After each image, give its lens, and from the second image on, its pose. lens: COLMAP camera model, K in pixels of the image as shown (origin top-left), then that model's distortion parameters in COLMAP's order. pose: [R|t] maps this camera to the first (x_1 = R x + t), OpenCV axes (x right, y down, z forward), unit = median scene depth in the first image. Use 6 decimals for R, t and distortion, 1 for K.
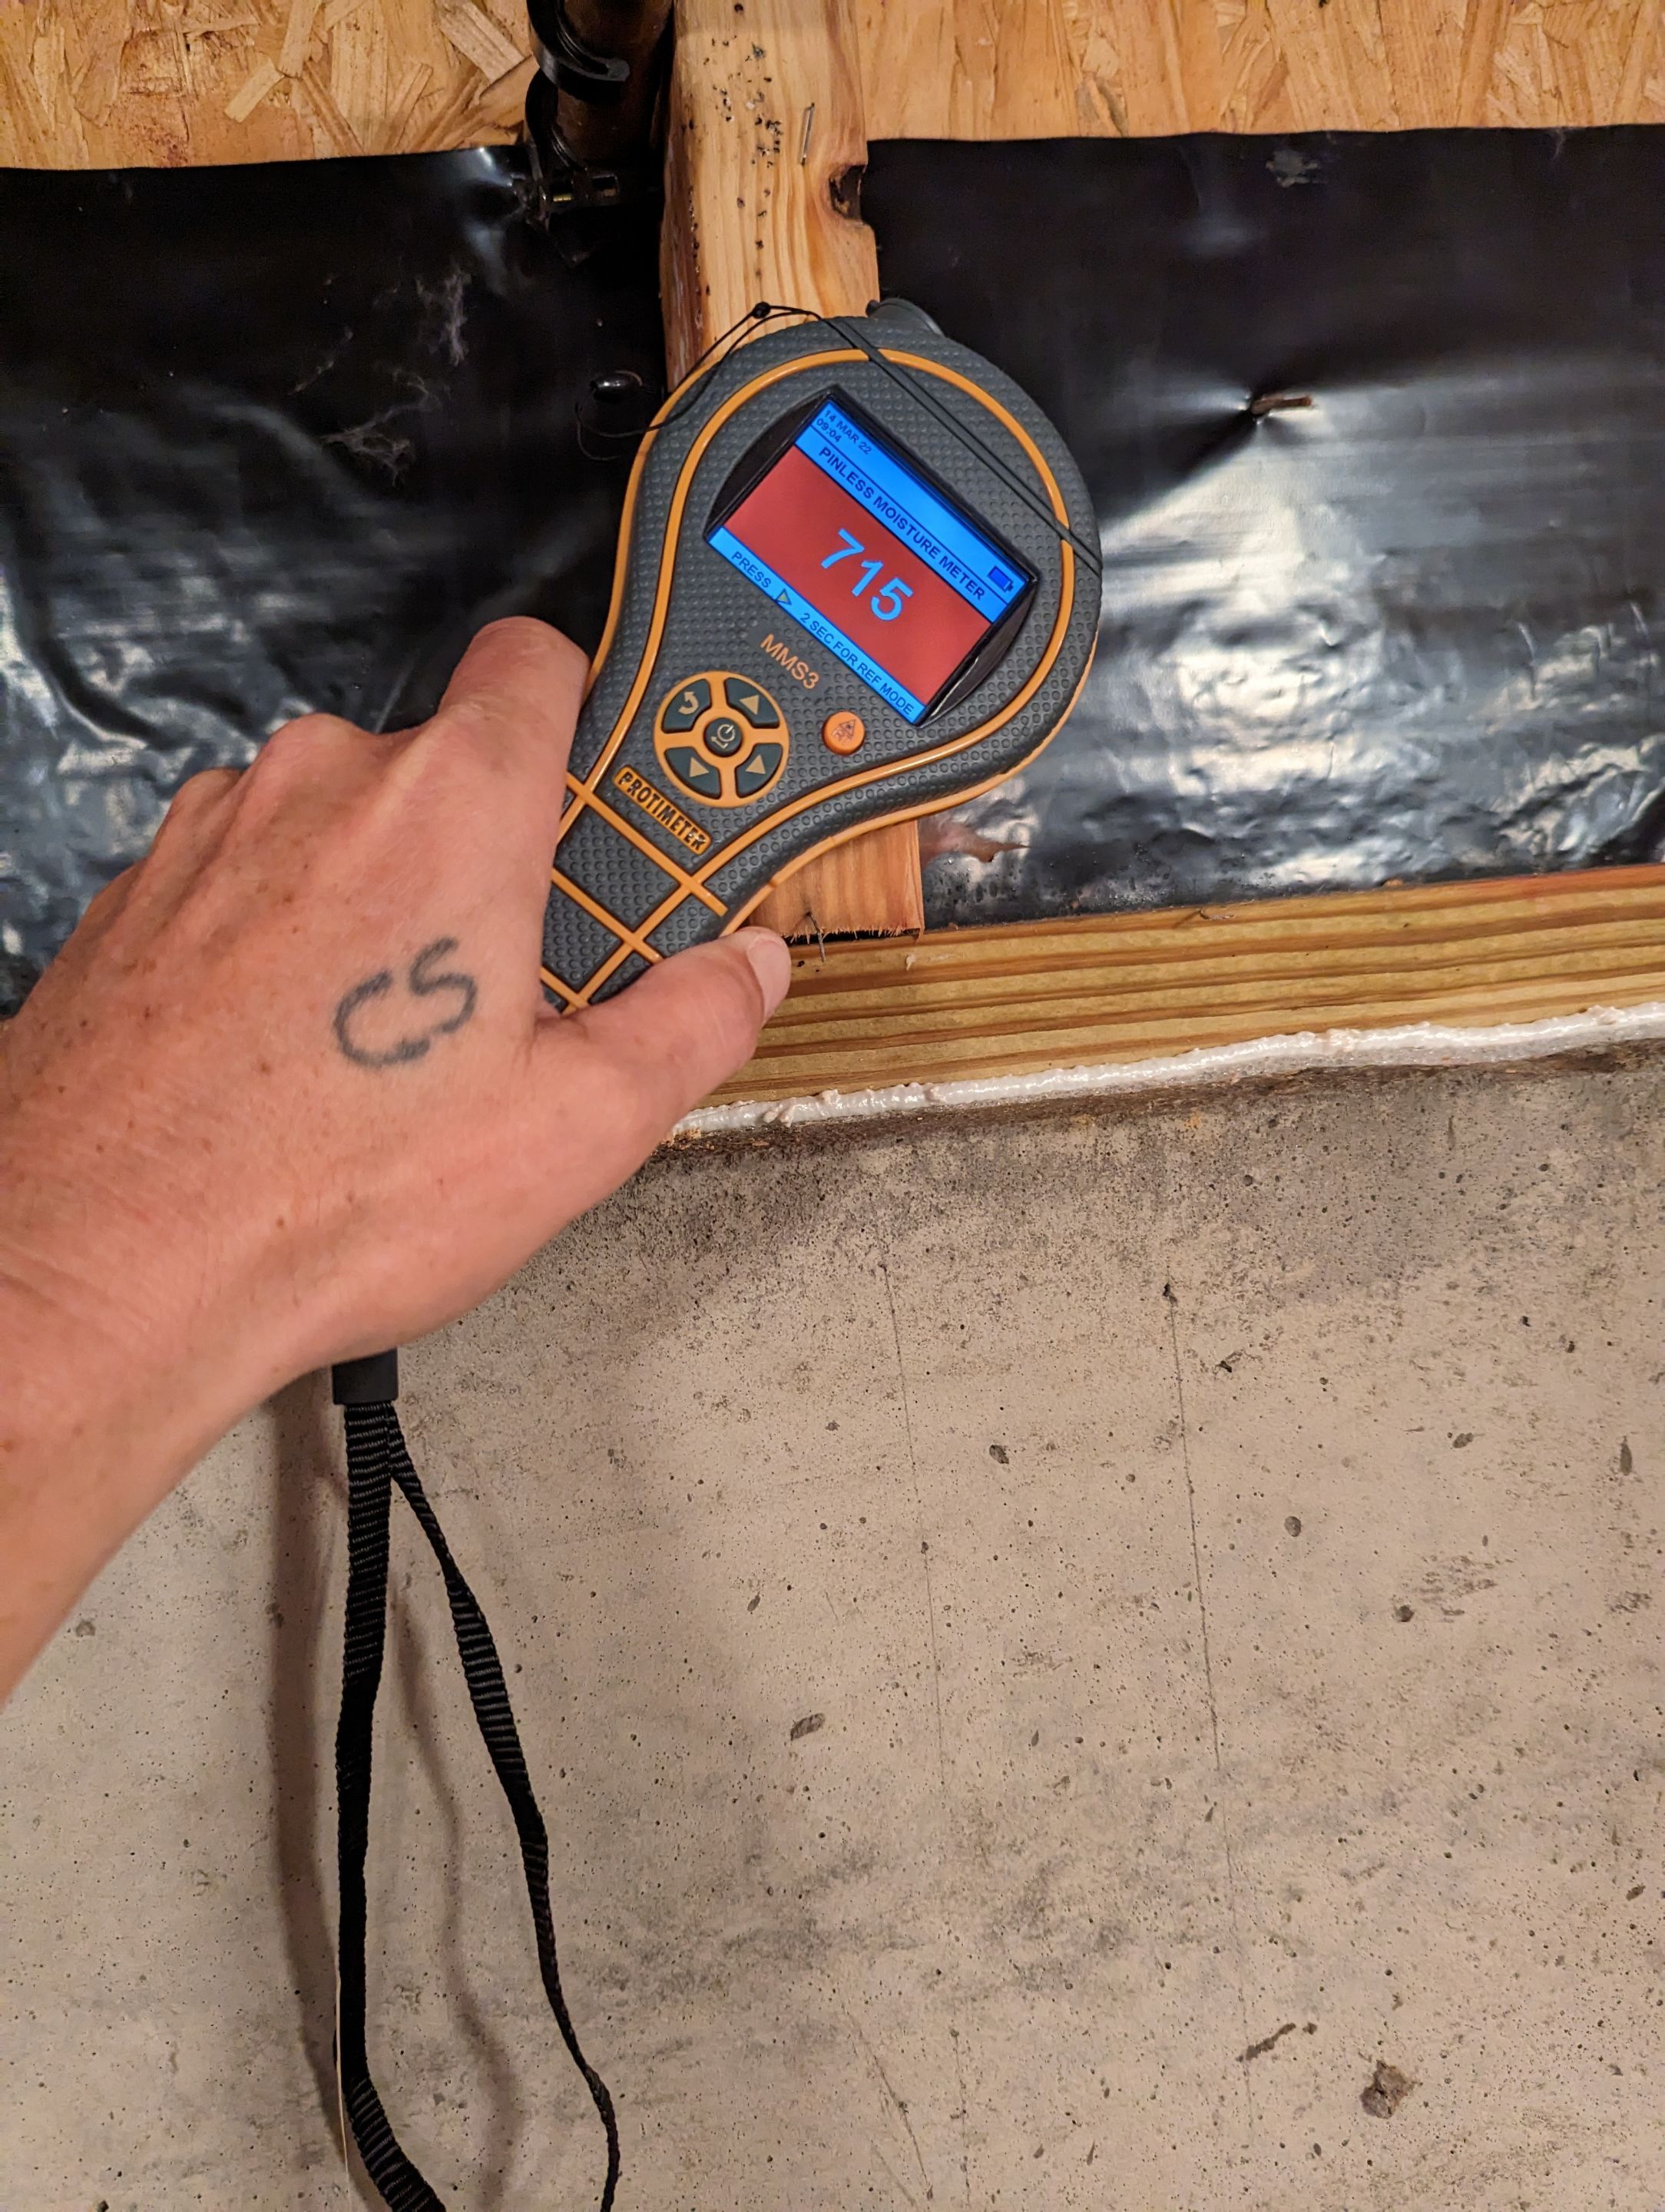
lens RADIAL K [[1623.3, 0, 832.5], [0, 1623.3, 1106.0], [0, 0, 1]] dist [0.007139, -0.015014]
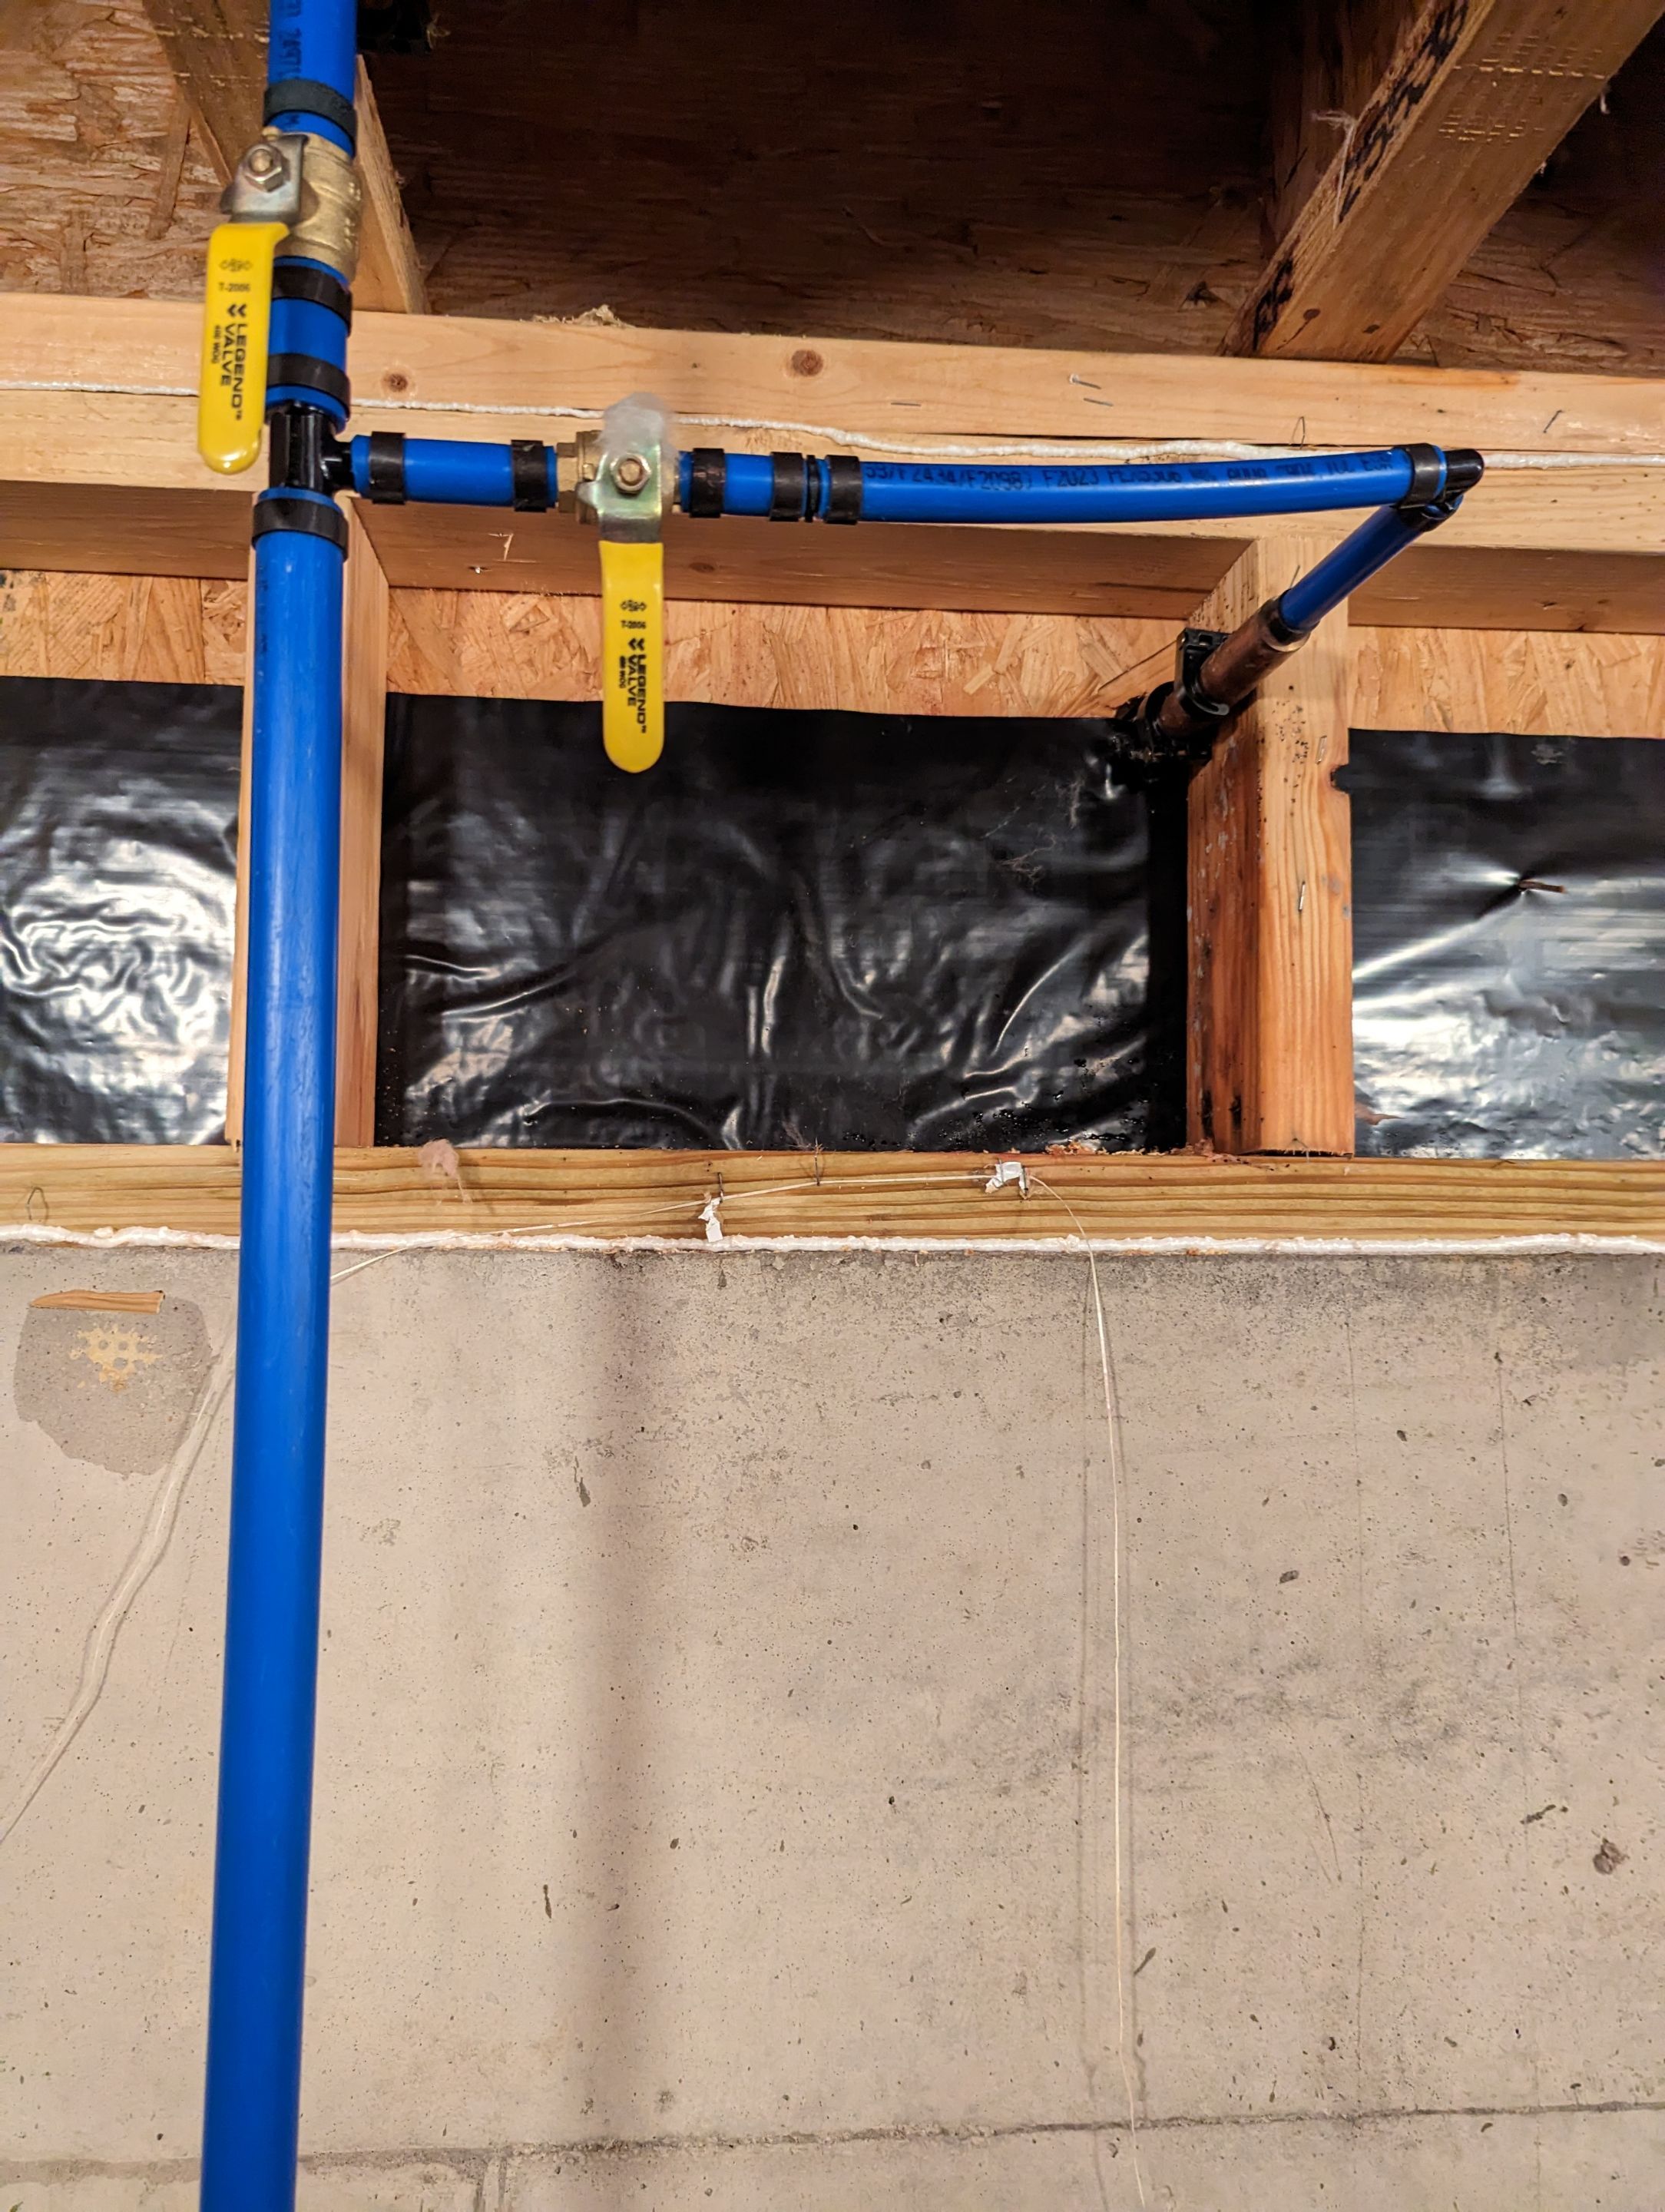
lens RADIAL K [[1578.4, 0, 832.5], [0, 1578.4, 1106.0], [0, 0, 1]] dist [0.038113, -0.041738]
pose [[0.994071, 0.093026, -0.056290, -0.453015], [-0.101758, 0.978357, -0.180172, 0.228915], [0.038311, 0.184832, 0.982023, -0.823717]]
